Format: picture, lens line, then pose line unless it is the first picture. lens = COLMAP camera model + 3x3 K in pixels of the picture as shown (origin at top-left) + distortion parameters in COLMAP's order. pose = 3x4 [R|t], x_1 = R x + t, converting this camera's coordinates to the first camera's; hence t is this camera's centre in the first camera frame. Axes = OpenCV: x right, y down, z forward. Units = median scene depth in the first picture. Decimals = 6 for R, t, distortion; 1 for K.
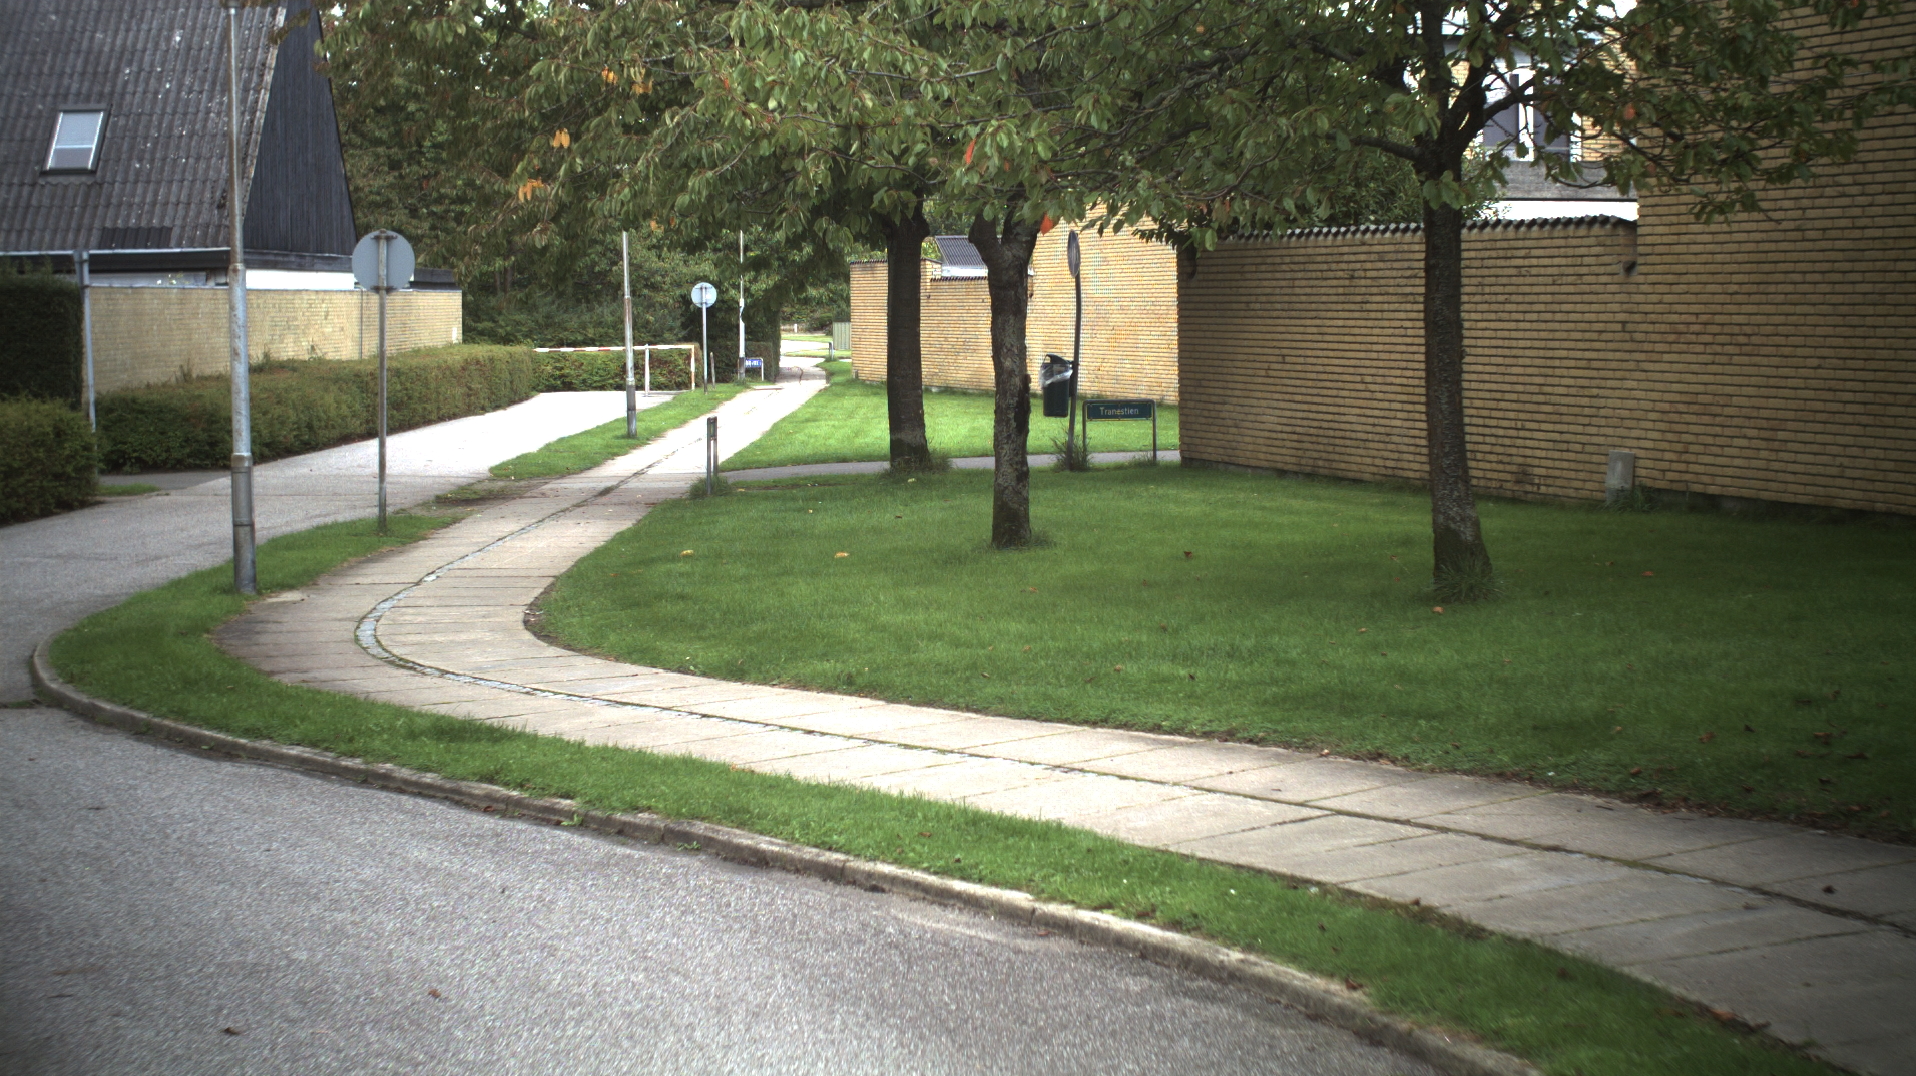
lens RADIAL K [[3336.6, 0, 950.5], [0, 3336.6, 548.4], [0, 0, 1]] dist [-0.262206, 0.000000]
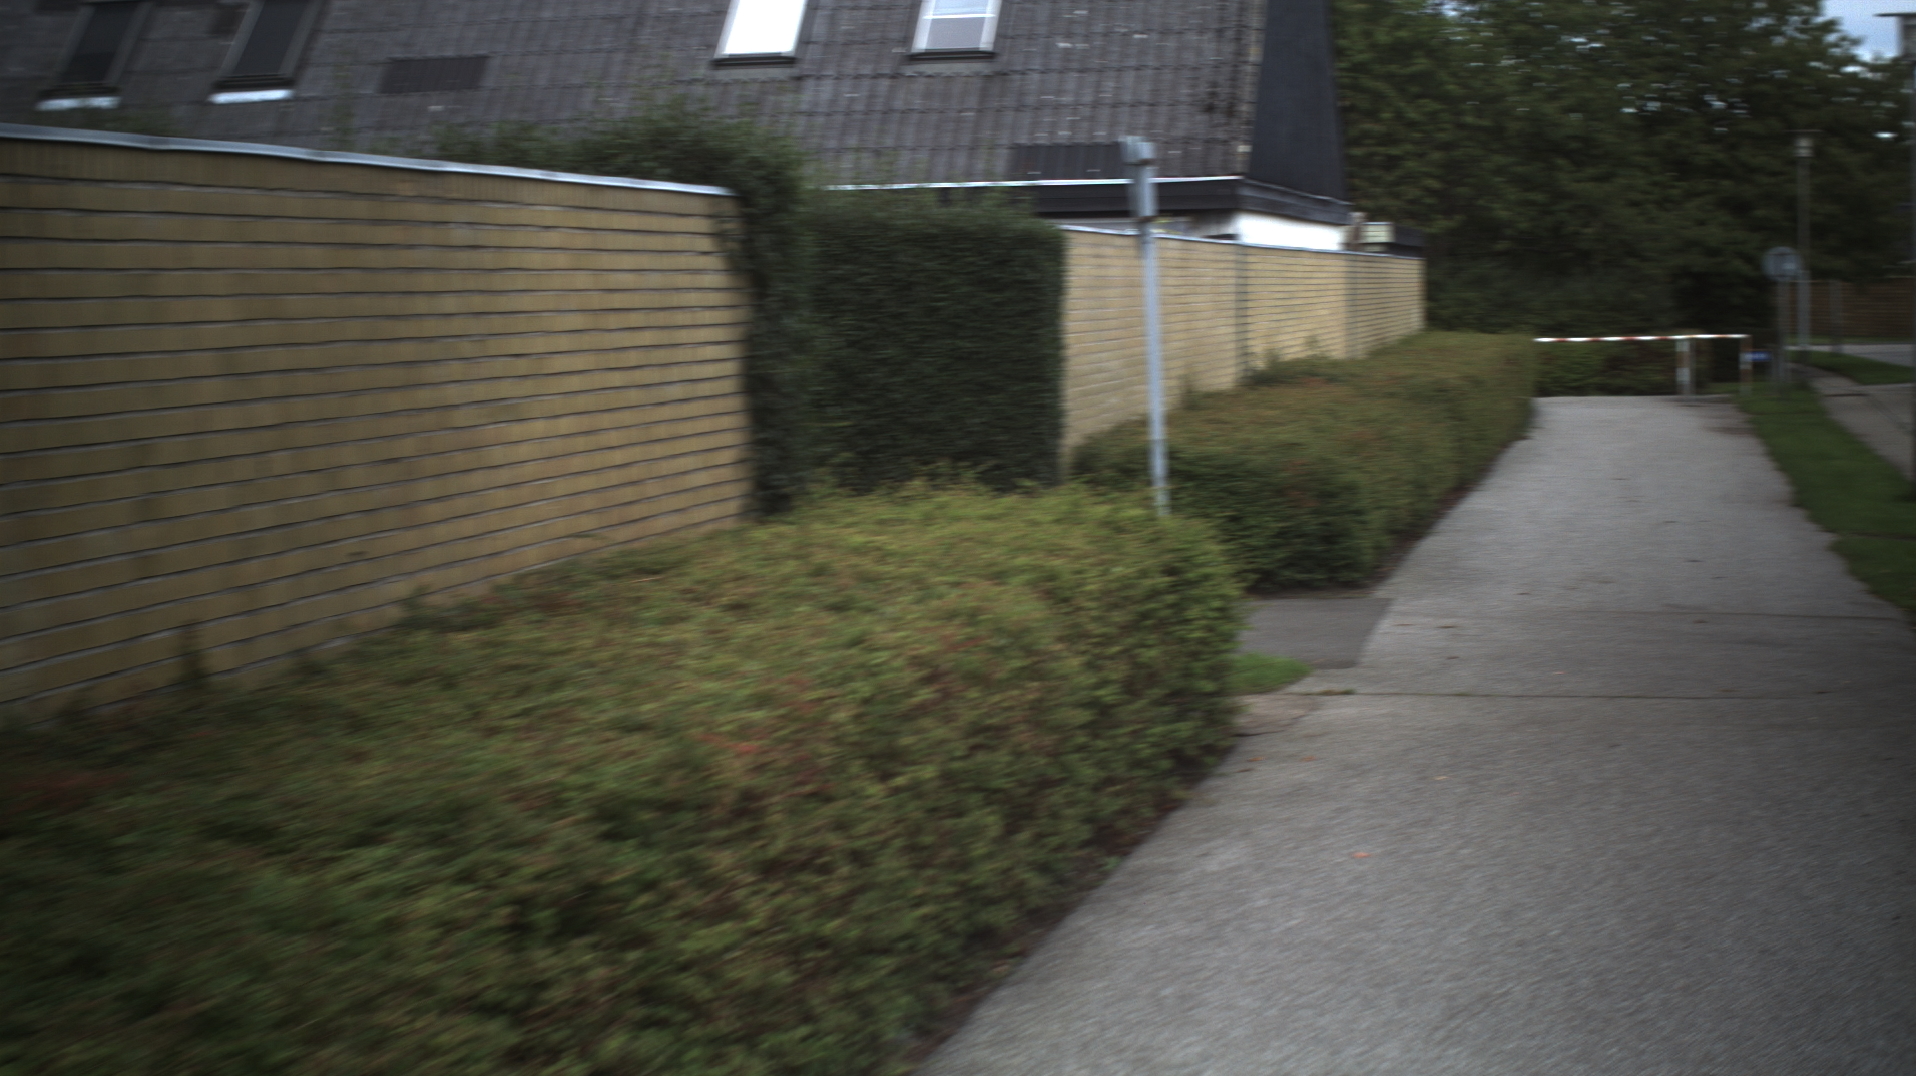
lens RADIAL K [[3336.6, 0, 955.5], [0, 3336.6, 536.8], [0, 0, 1]] dist [-0.262206, 0.000000]
pose [[0.977348, 0.007973, -0.211487, -0.188065], [-0.007367, 0.999966, 0.003655, -0.036775], [0.211509, -0.002014, 0.977374, 0.532557]]
